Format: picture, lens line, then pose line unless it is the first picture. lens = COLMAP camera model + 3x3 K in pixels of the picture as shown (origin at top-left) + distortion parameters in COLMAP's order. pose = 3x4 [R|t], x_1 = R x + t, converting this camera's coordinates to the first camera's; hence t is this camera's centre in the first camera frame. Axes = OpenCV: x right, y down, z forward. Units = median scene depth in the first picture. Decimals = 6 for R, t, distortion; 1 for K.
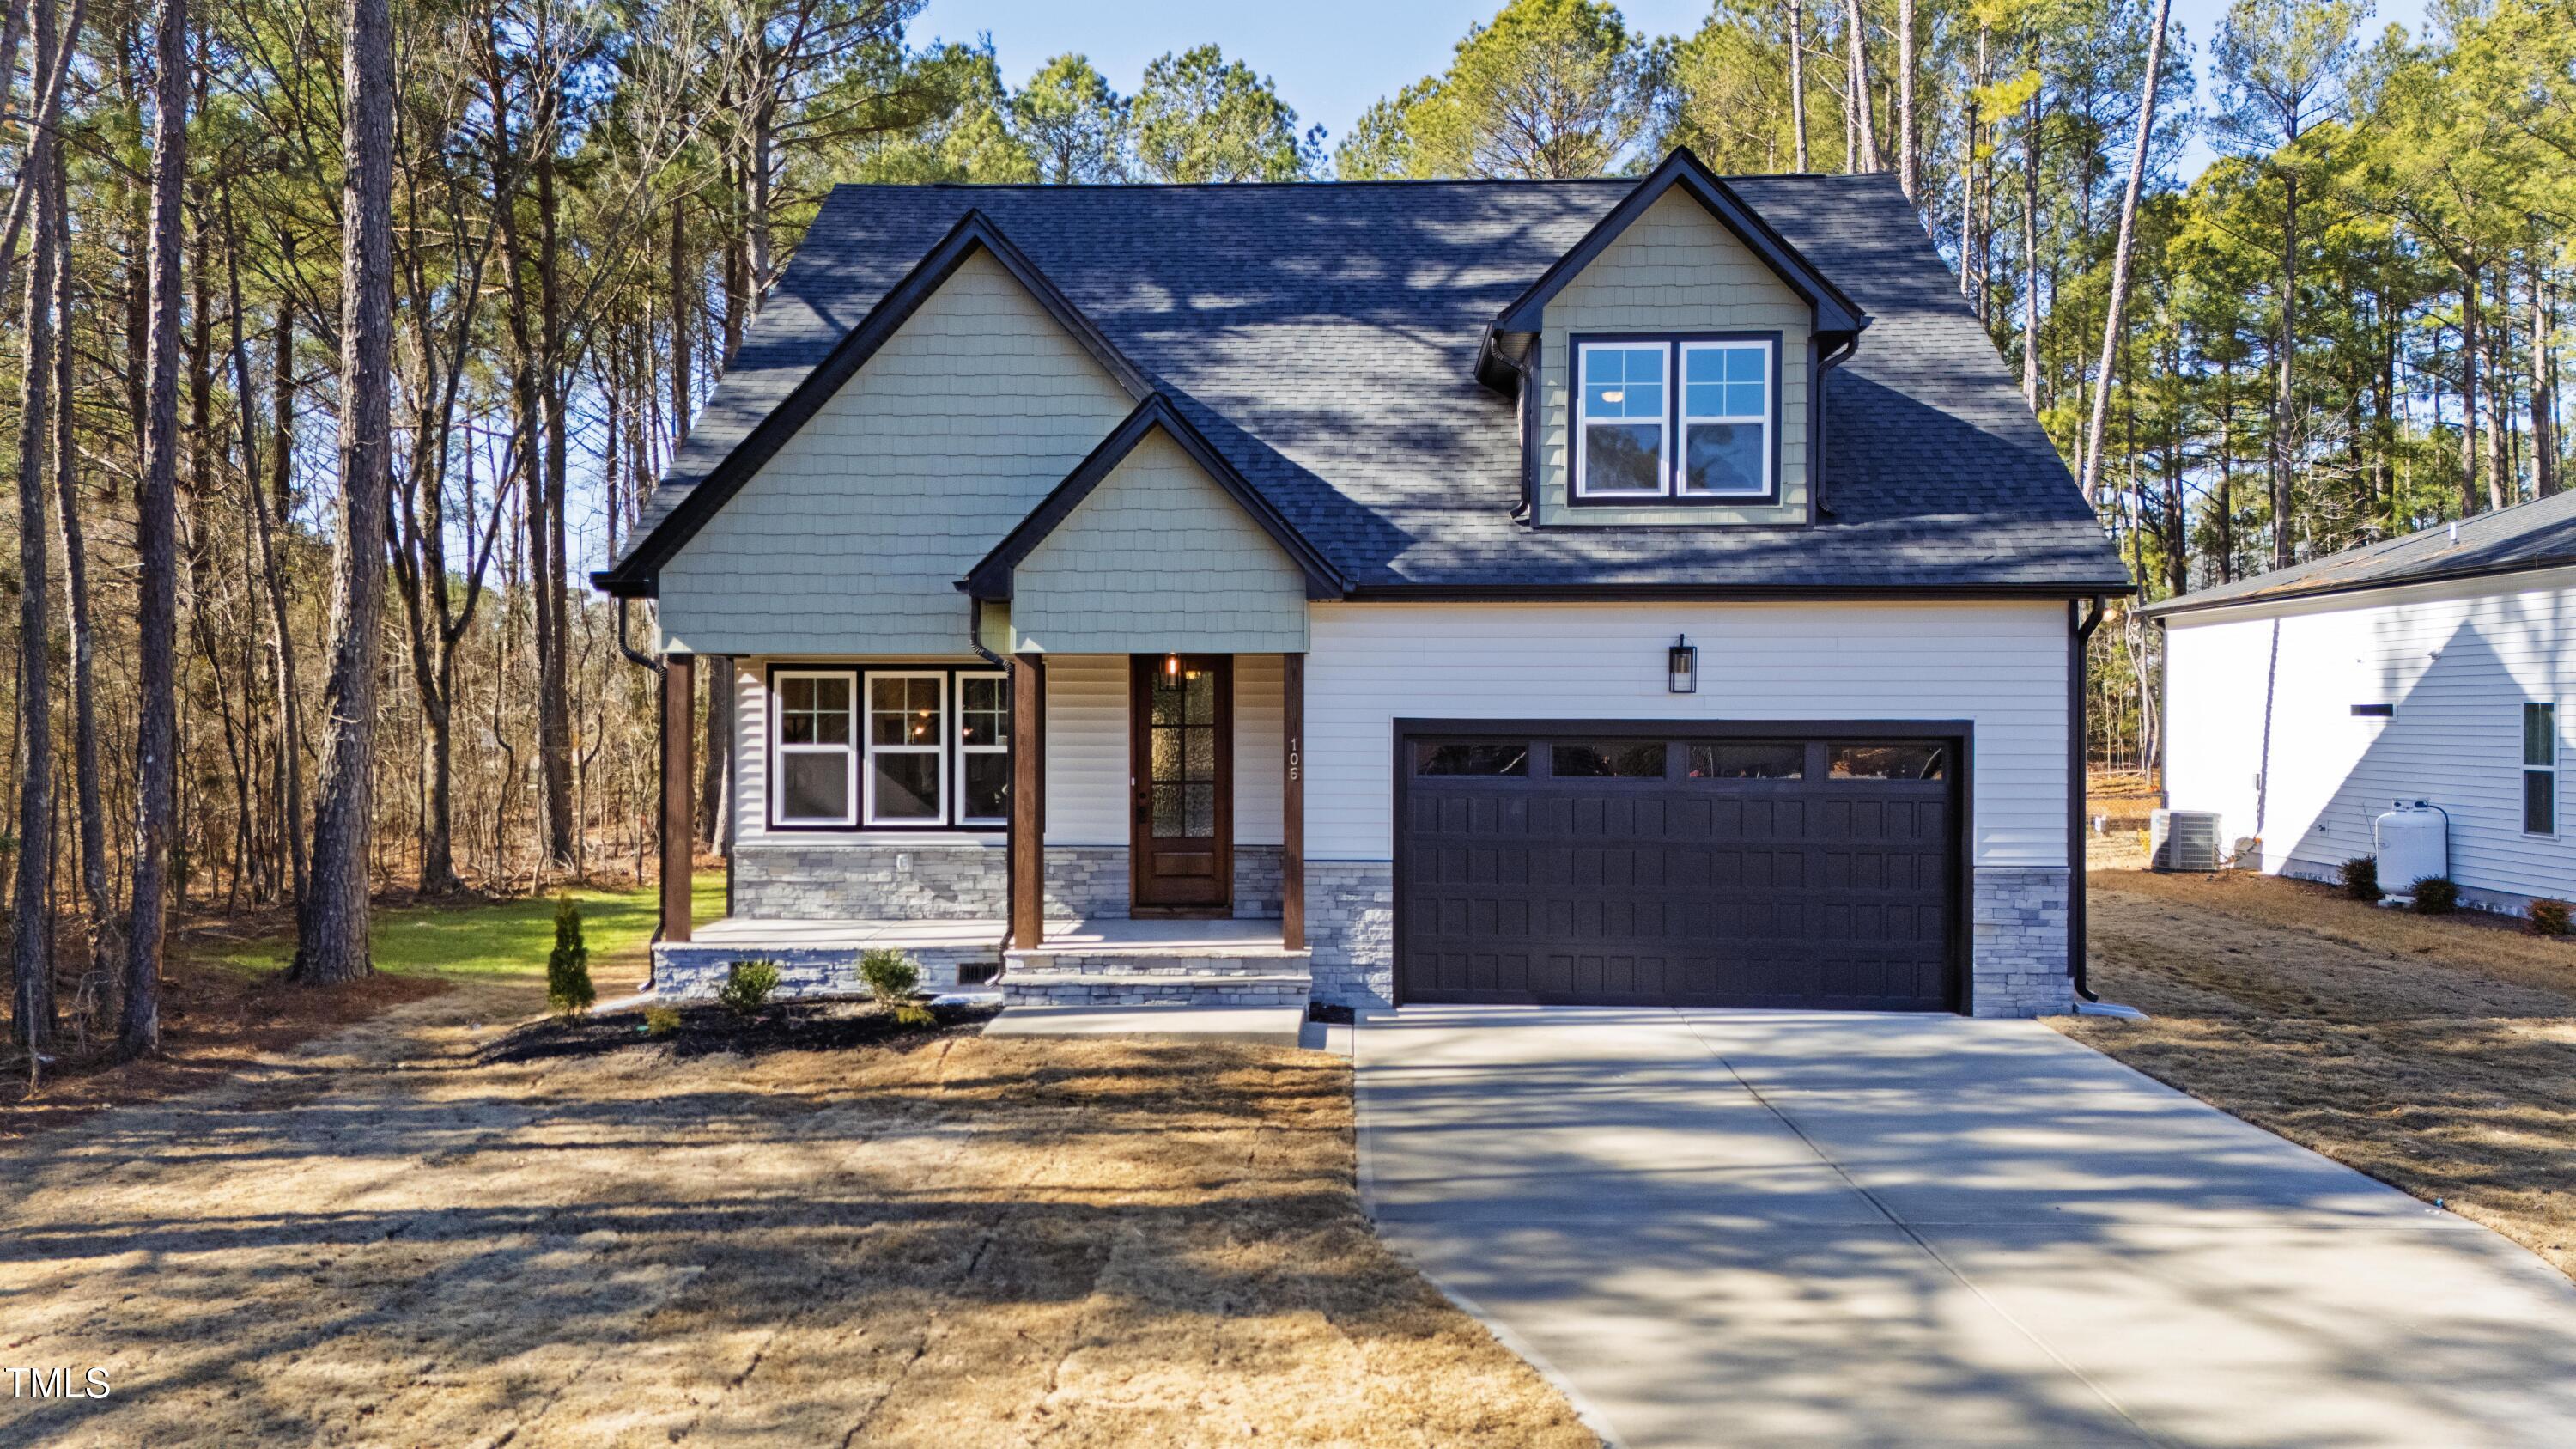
lens RADIAL K [[1814.4, 0, 1288.0], [0, 1814.4, 724.5], [0, 0, 1]] dist [0.056827, -0.045101]
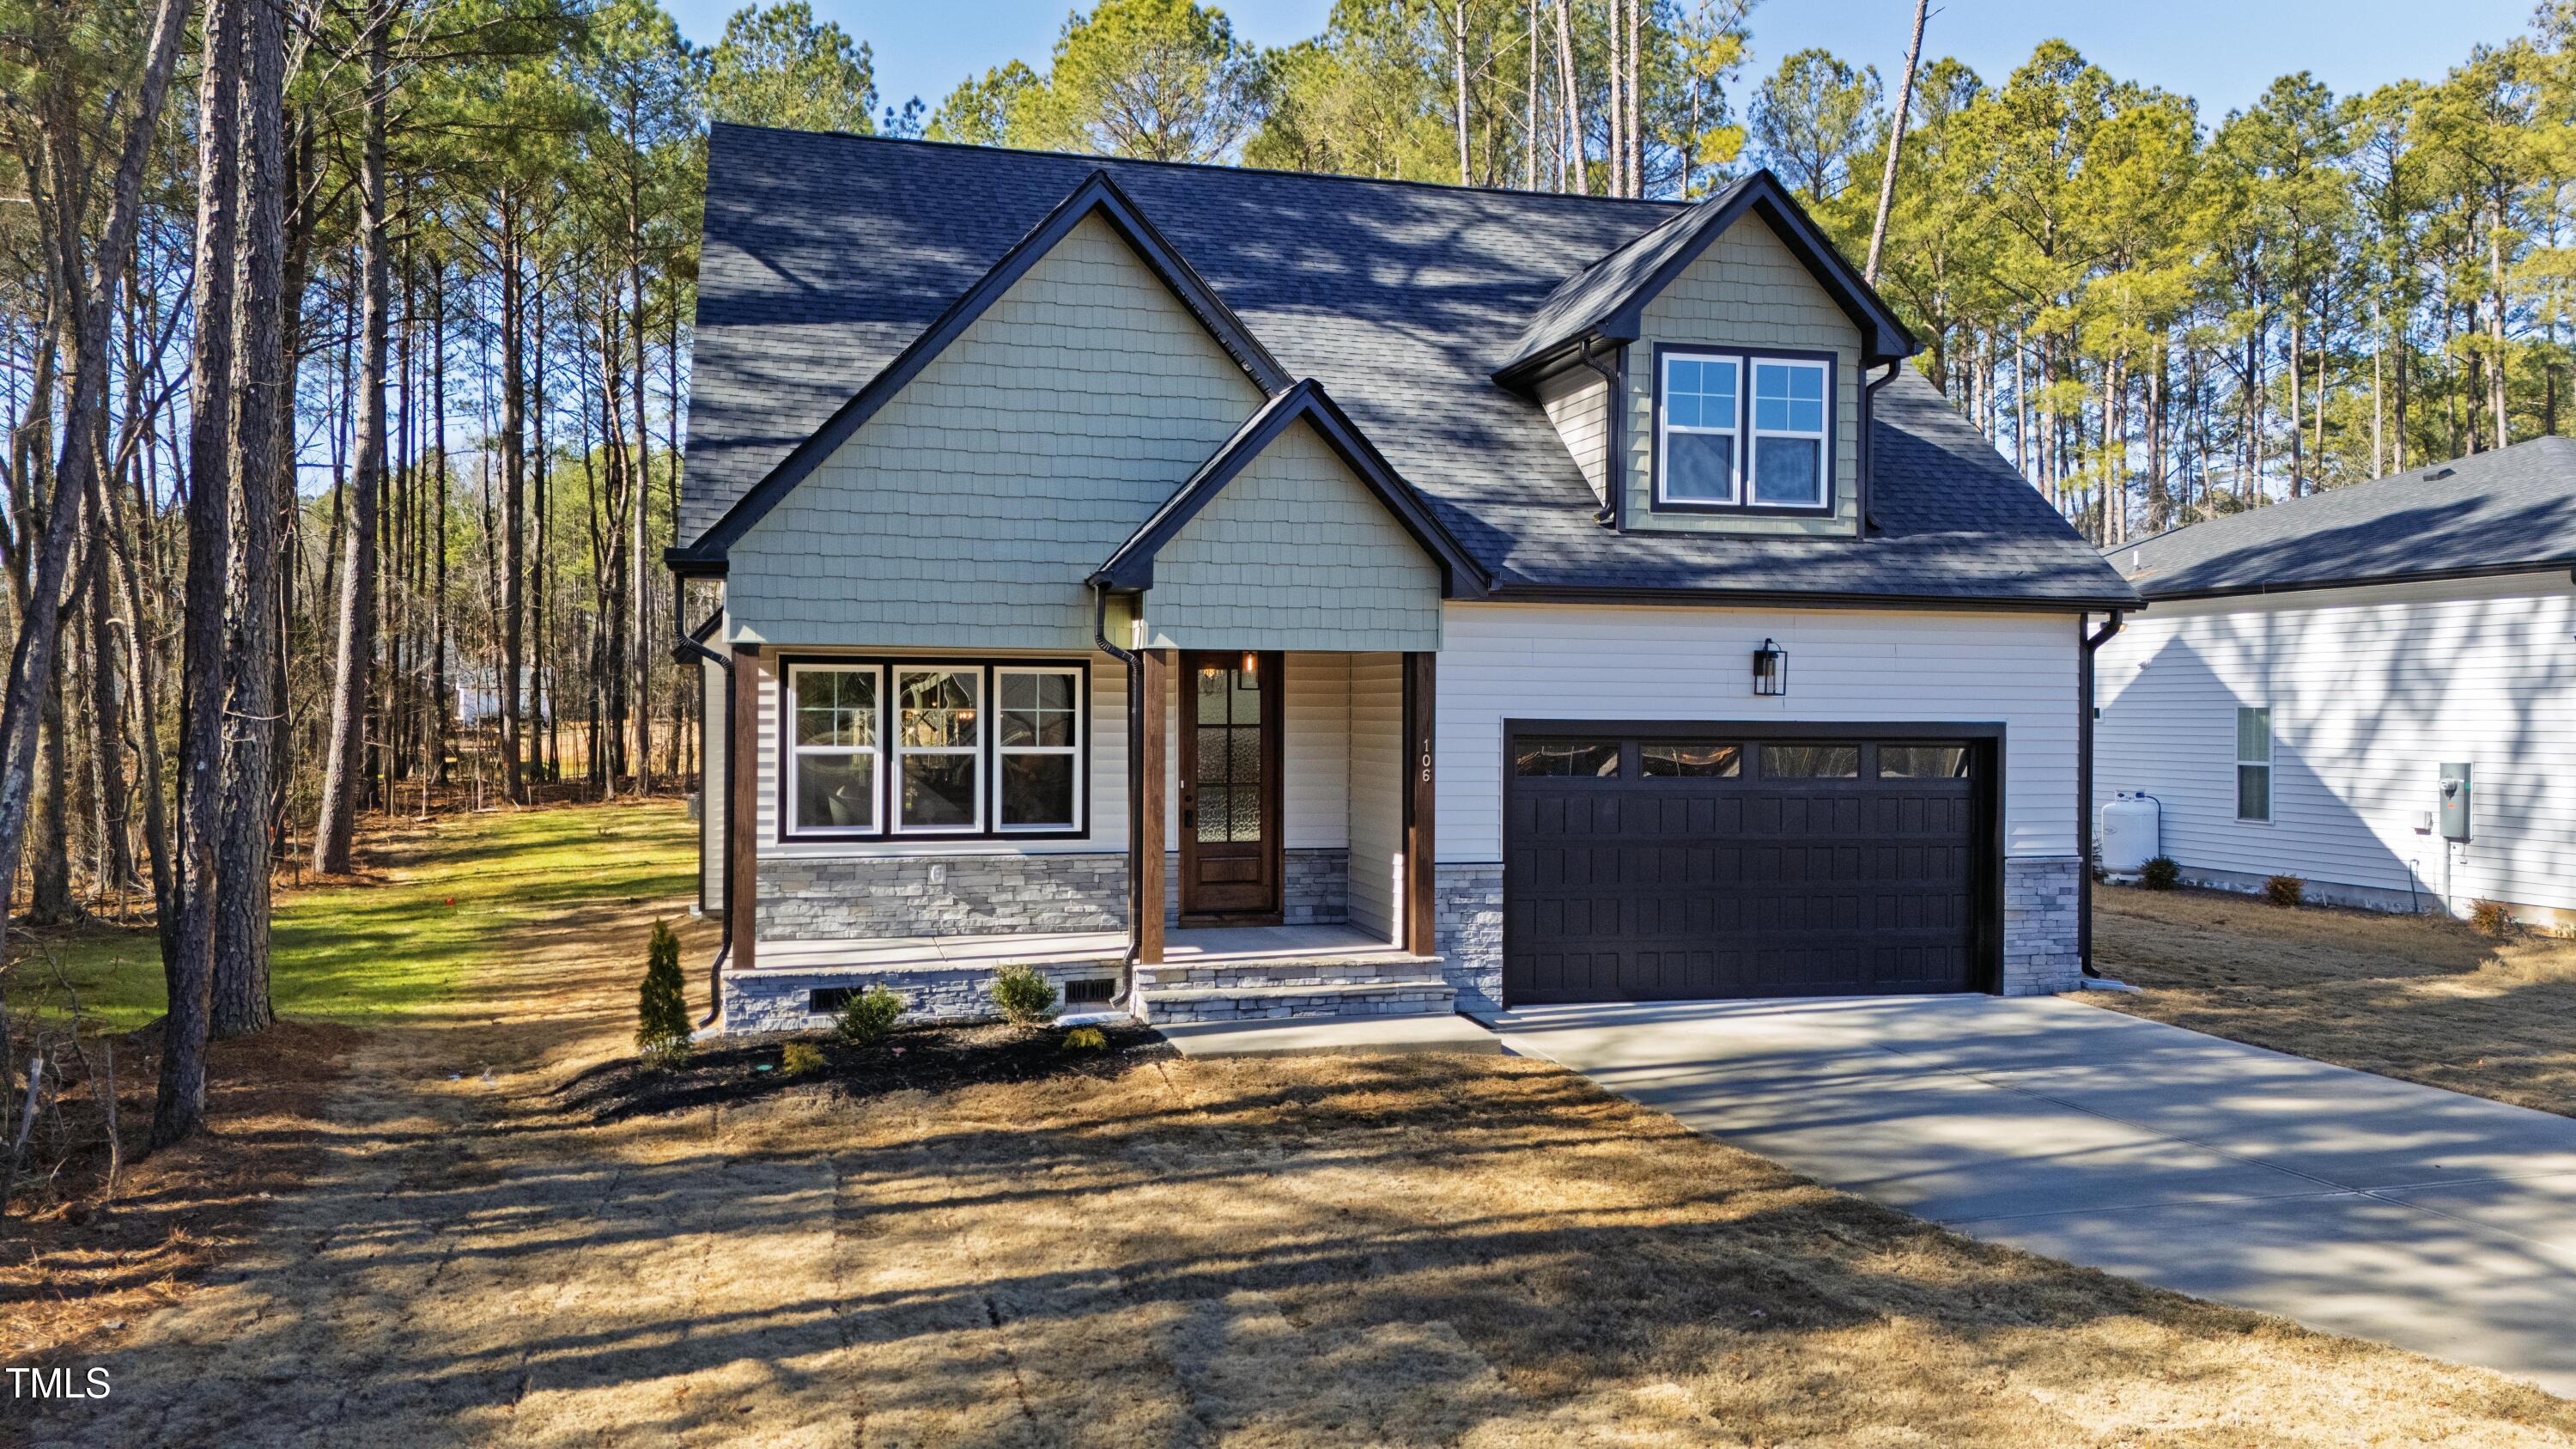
lens RADIAL K [[1824.5, 0, 1288.0], [0, 1824.5, 724.5], [0, 0, 1]] dist [0.046883, -0.025829]
pose [[0.959404, 0.002177, 0.282028, -0.334839], [-0.002646, 0.999996, 0.001280, -0.001297], [-0.282024, -0.001974, 0.959405, 0.073640]]
